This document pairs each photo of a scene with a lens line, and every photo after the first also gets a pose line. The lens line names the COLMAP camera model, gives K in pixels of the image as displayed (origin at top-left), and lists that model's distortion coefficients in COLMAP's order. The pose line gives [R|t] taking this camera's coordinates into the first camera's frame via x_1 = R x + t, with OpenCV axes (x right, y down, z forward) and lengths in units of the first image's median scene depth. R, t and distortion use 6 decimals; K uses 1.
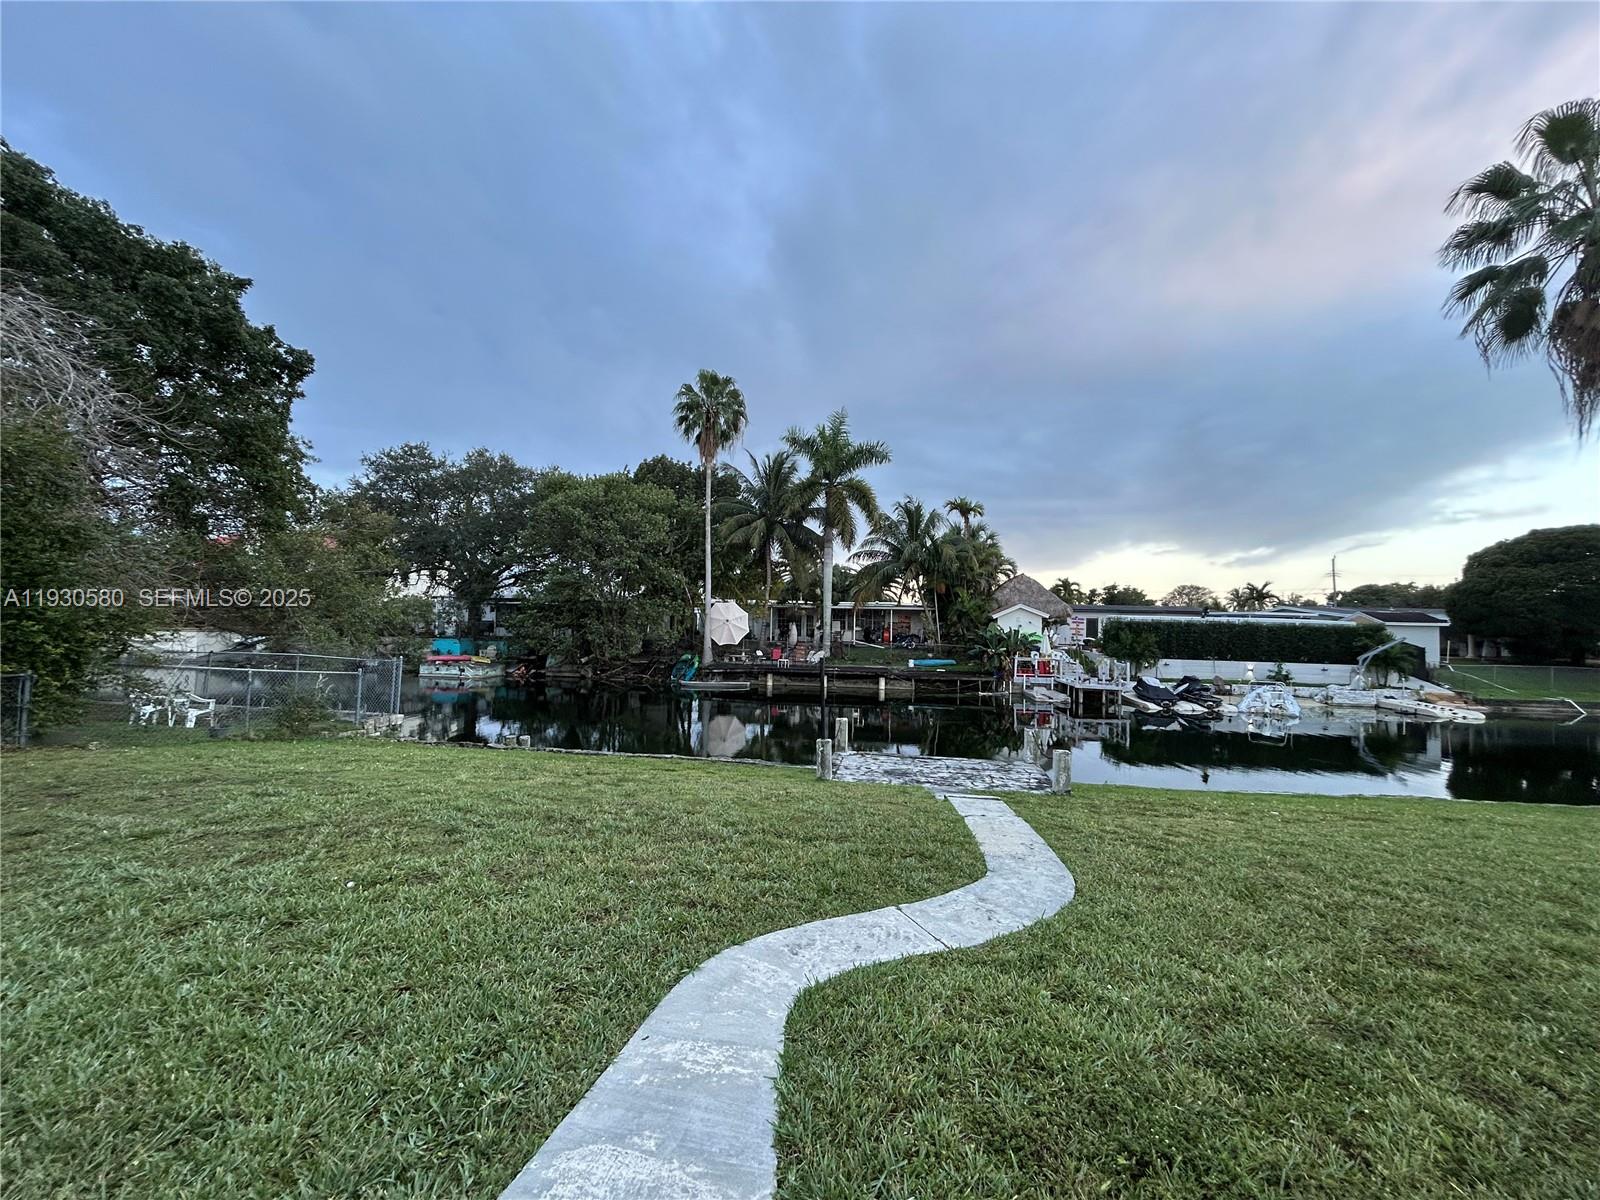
lens RADIAL K [[640.1, 0, 801.8], [0, 640.1, 598.5], [0, 0, 1]] dist [0.002756, -0.000095]
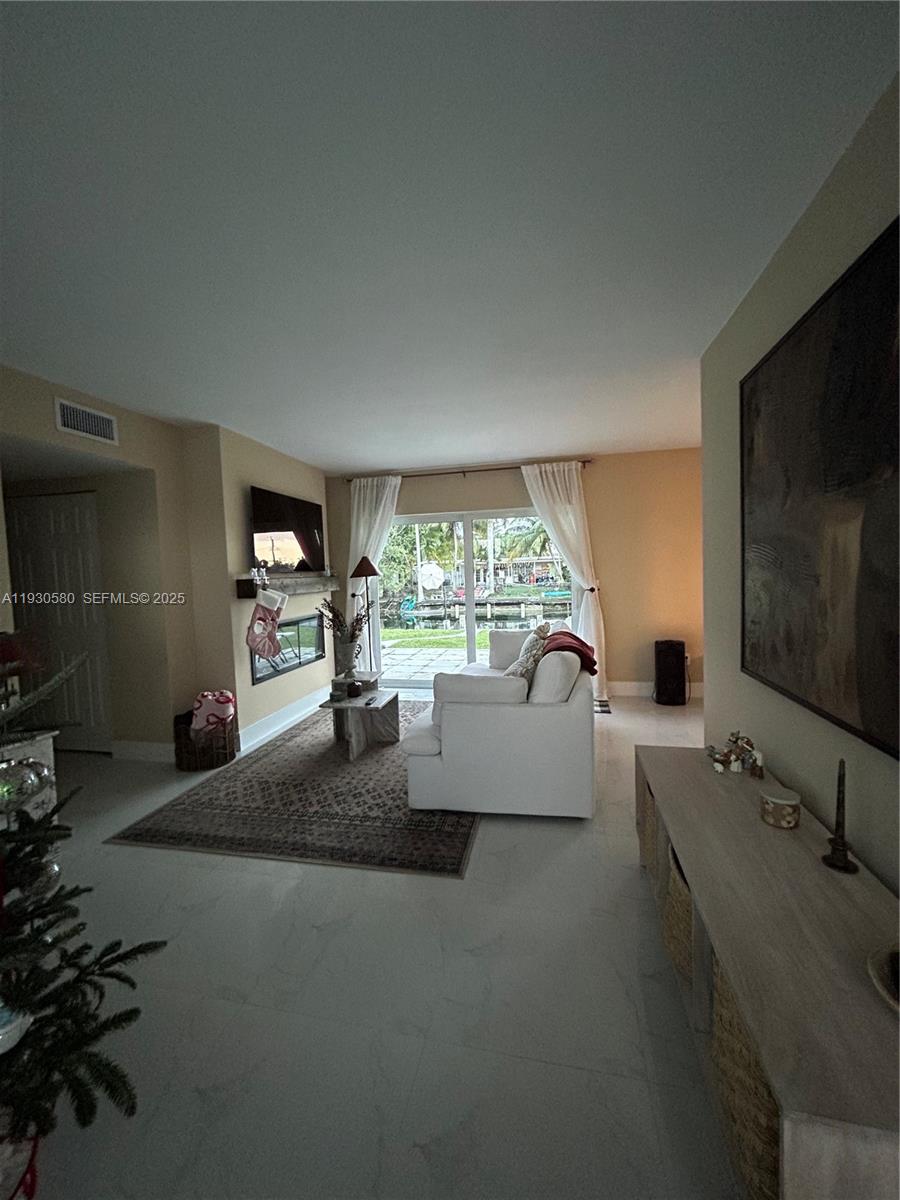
lens RADIAL K [[480.1, 0, 451.6], [0, 480.1, 601.1], [0, 0, 1]] dist [0.002756, -0.000095]
pose [[0.992958, -0.049342, -0.107704, 0.070780], [0.059463, 0.993900, 0.092878, -0.010959], [0.102464, -0.098628, 0.989835, -0.252581]]
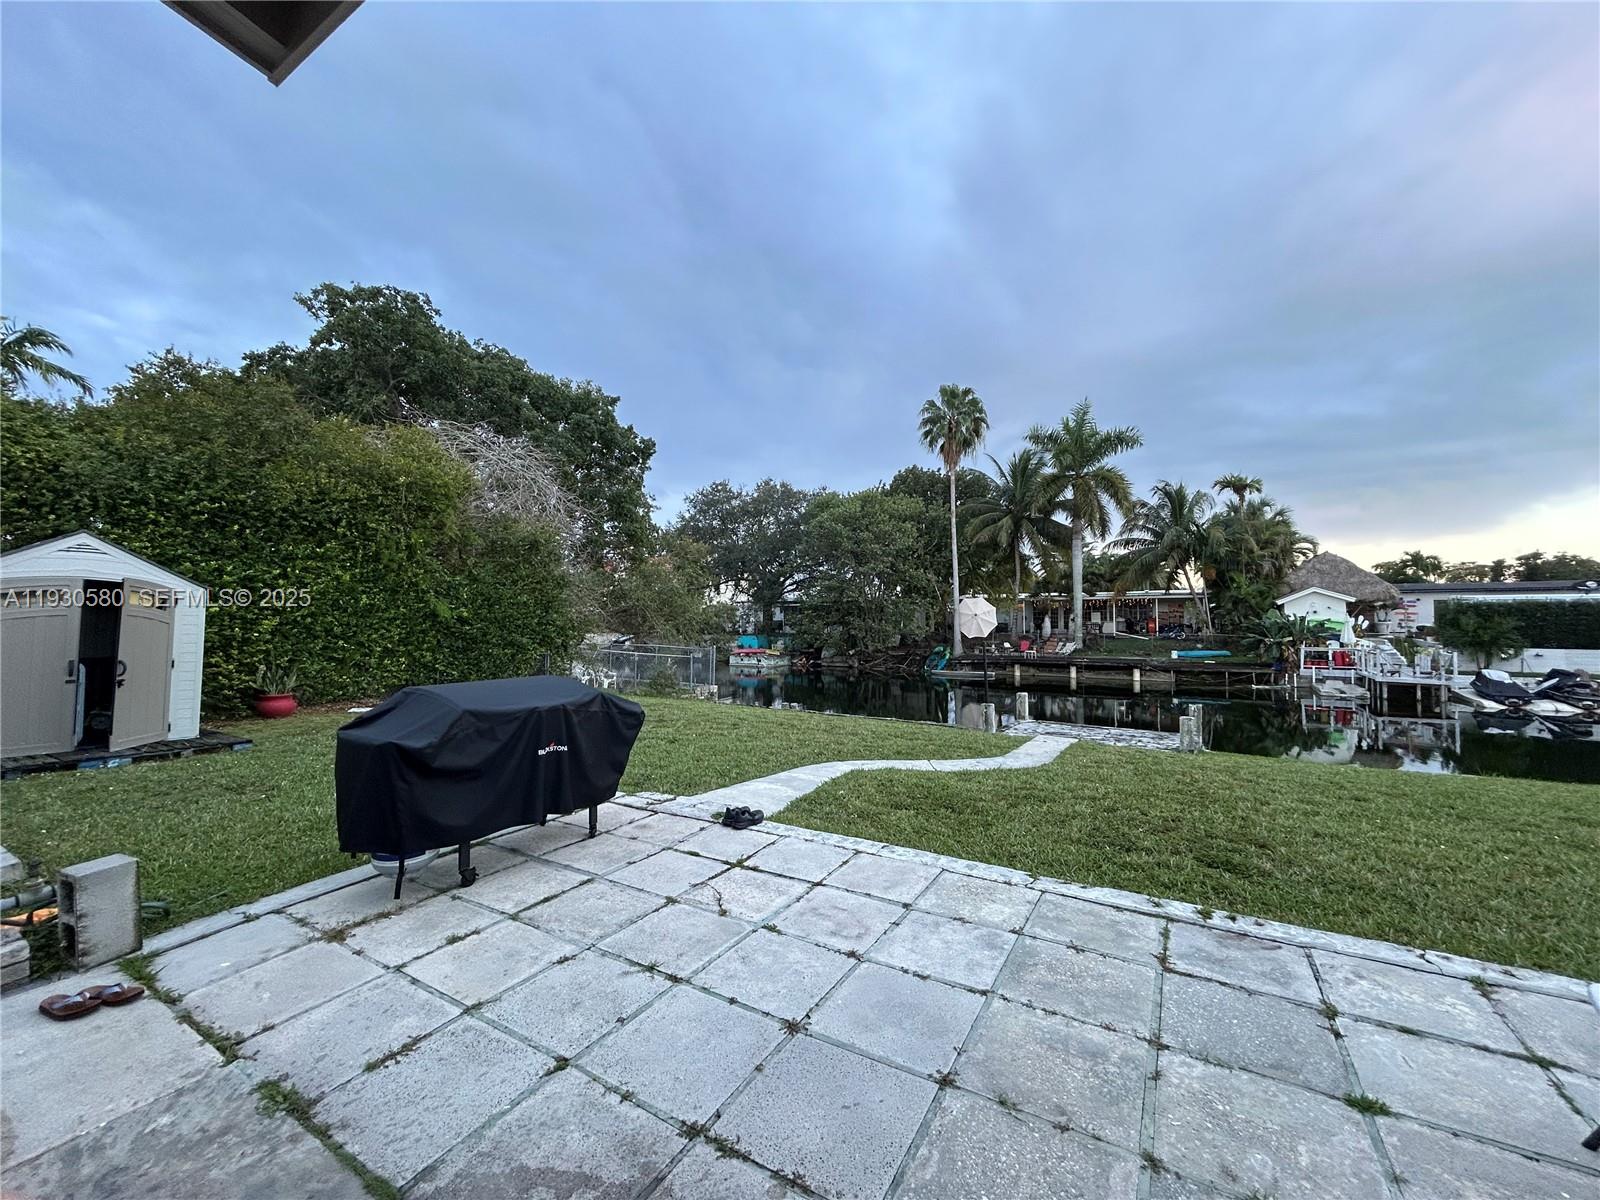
lens RADIAL K [[640.1, 0, 804.5], [0, 640.1, 600.9], [0, 0, 1]] dist [0.002756, -0.000095]
pose [[0.911483, -0.036097, -0.409752, 0.063150], [0.040464, 0.999179, 0.001989, -0.002778], [0.409344, -0.018393, 0.912195, -0.094491]]
